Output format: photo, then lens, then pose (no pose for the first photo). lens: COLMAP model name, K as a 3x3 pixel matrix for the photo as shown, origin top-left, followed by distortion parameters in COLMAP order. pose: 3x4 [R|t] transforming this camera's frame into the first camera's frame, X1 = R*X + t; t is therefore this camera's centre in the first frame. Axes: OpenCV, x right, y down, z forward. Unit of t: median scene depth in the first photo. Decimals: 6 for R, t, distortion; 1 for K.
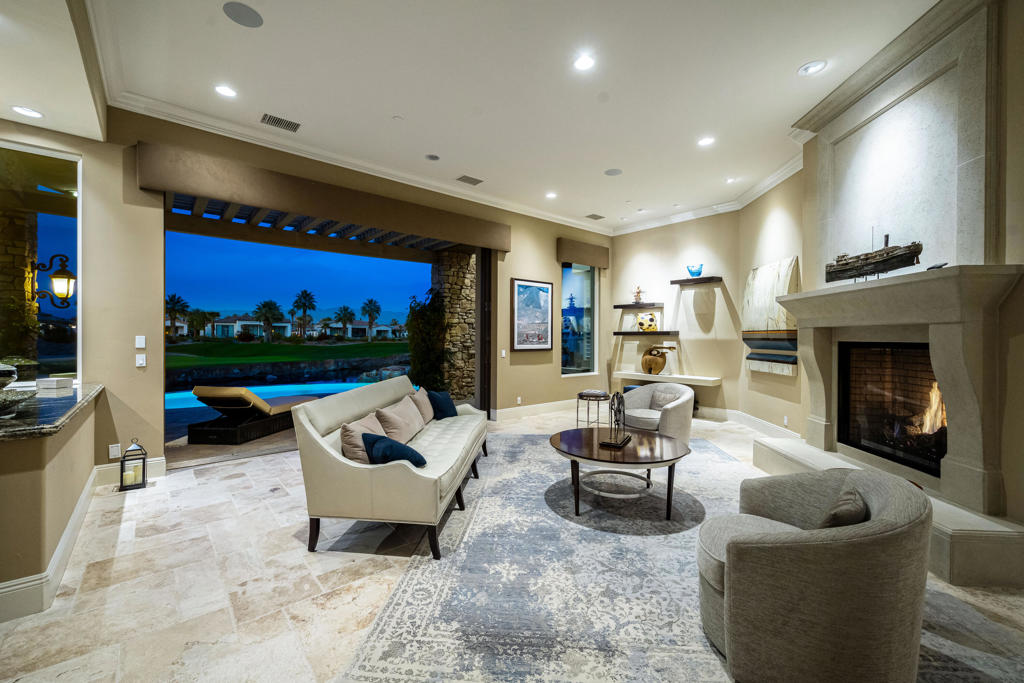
lens RADIAL K [[418.6, 0, 512.1], [0, 418.6, 336.7], [0, 0, 1]] dist [0.001474, 0.000280]
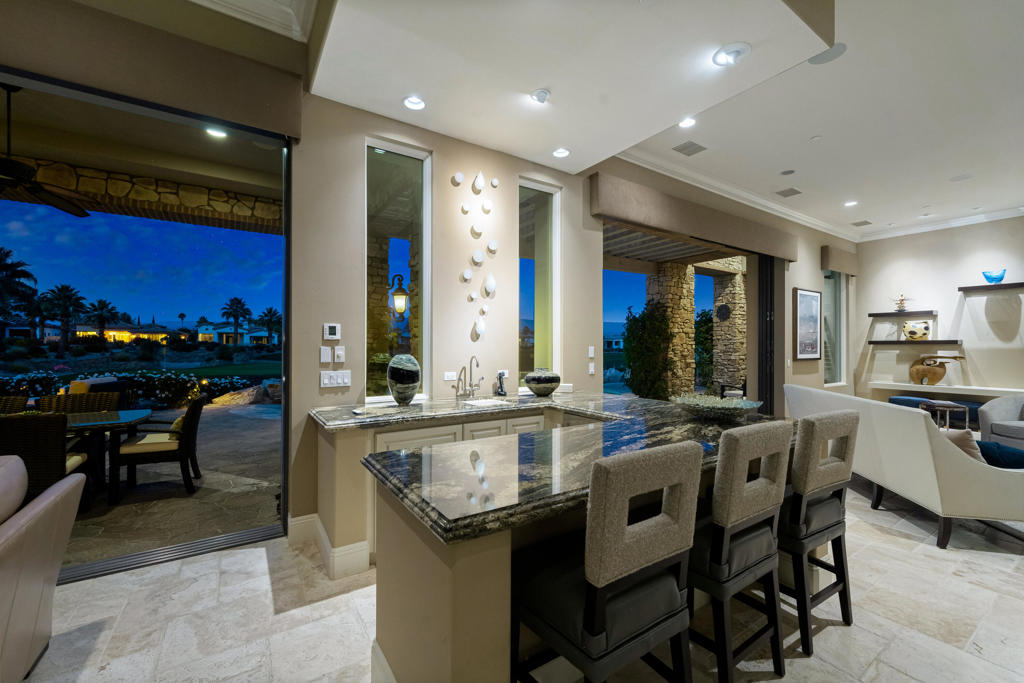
lens RADIAL K [[418.6, 0, 510.8], [0, 418.6, 343.0], [0, 0, 1]] dist [0.001474, 0.000280]
pose [[0.992834, -0.002467, -0.119474, -0.494406], [0.001798, 0.999982, -0.005708, -0.002880], [0.119486, 0.005452, 0.992821, -0.068385]]
